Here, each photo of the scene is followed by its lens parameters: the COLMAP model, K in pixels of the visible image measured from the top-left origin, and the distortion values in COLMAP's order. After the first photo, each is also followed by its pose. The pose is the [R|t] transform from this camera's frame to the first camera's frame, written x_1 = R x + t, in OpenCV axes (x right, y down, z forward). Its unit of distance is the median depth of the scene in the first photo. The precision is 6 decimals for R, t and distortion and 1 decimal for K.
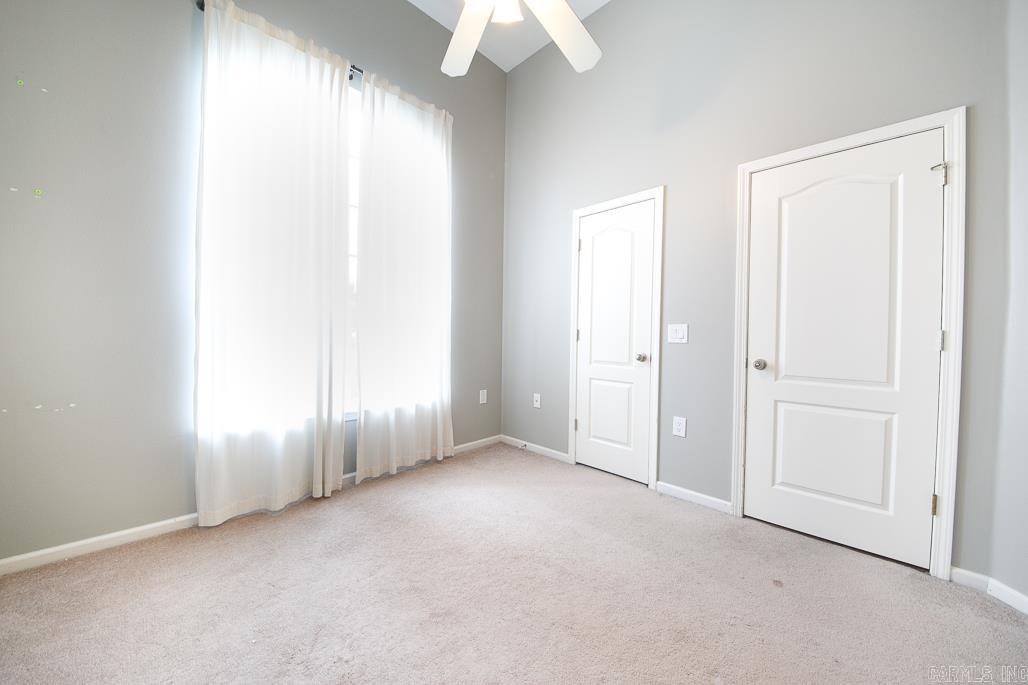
lens RADIAL K [[361.1, 0, 511.4], [0, 361.1, 339.4], [0, 0, 1]] dist [0.024329, -0.020215]
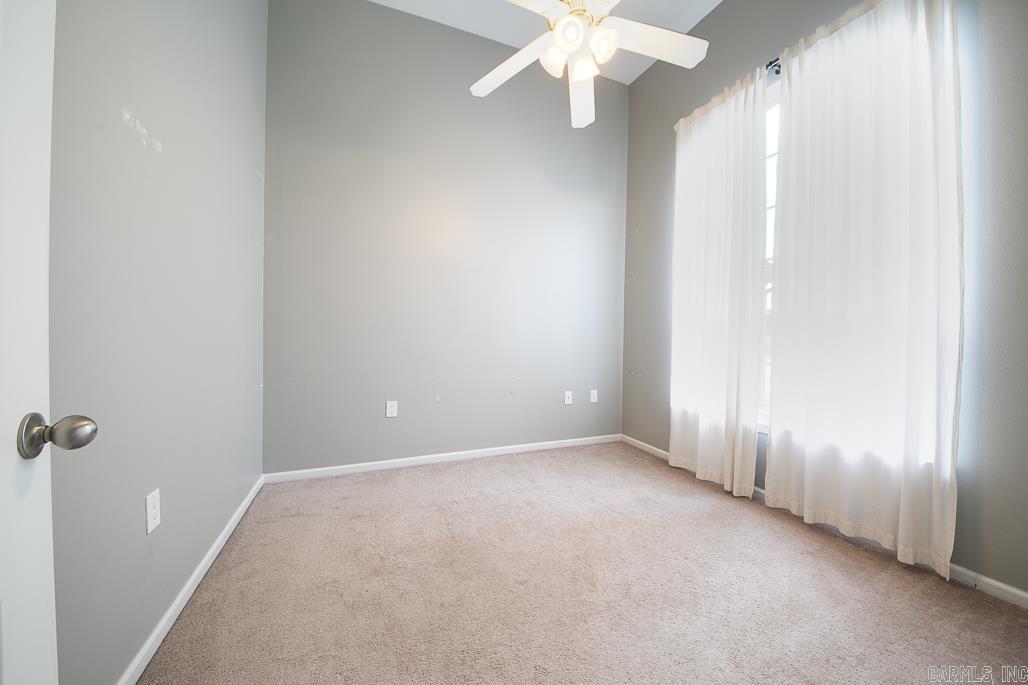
lens RADIAL K [[361.1, 0, 511.4], [0, 361.1, 339.4], [0, 0, 1]] dist [0.024329, -0.020215]
pose [[-0.386642, -0.000936, -0.922229, 0.744466], [-0.033053, 0.999371, 0.012843, -0.017223], [0.921637, 0.035448, -0.386430, 0.813771]]
